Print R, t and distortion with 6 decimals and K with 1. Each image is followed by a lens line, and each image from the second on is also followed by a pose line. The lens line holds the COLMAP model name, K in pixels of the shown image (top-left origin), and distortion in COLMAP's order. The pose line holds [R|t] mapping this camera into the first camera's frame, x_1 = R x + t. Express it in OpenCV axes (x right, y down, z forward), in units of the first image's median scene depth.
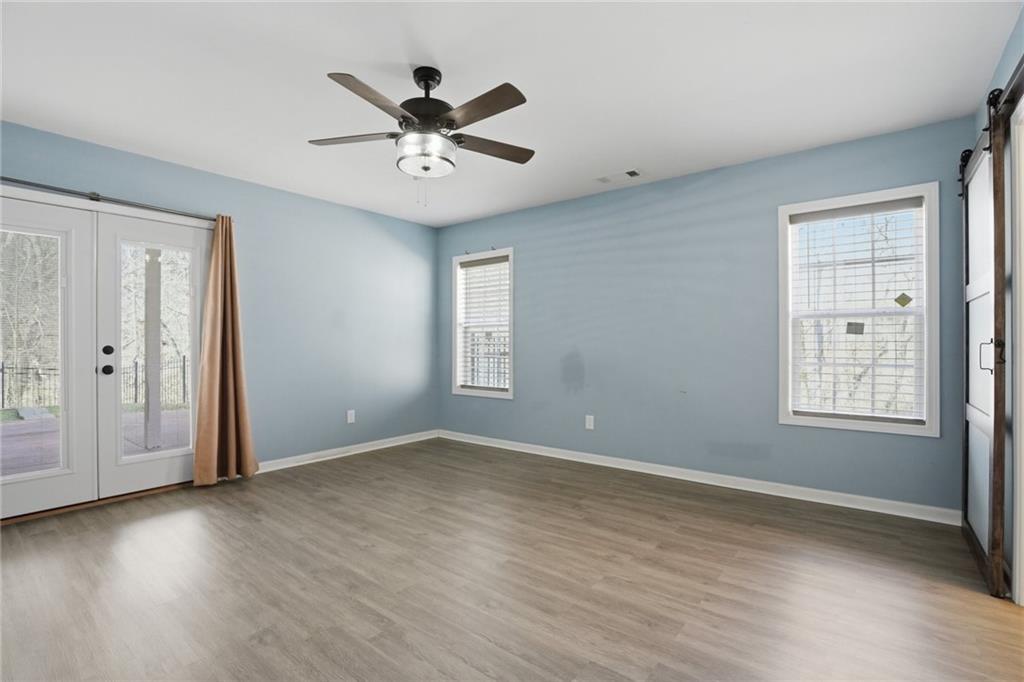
lens RADIAL K [[476.1, 0, 504.5], [0, 476.1, 340.4], [0, 0, 1]] dist [-0.058211, 0.021436]
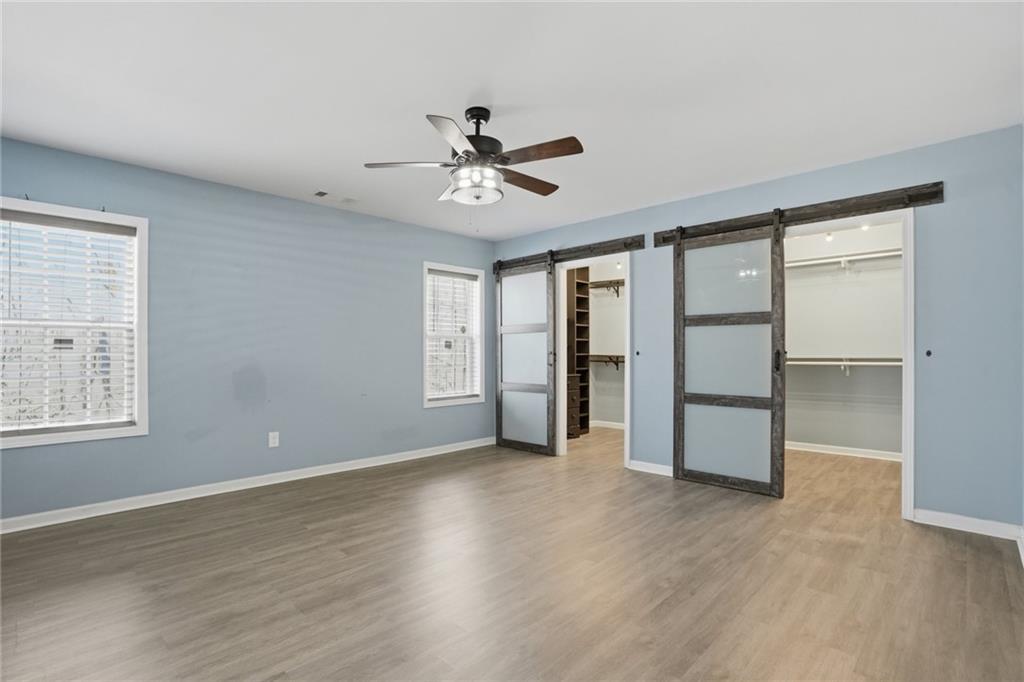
lens RADIAL K [[476.1, 0, 504.5], [0, 476.1, 340.4], [0, 0, 1]] dist [-0.058211, 0.021436]
pose [[0.113594, 0.033693, 0.992956, -0.873410], [0.006711, 0.999376, -0.034679, 0.018826], [-0.993505, 0.010603, 0.113297, 0.576571]]
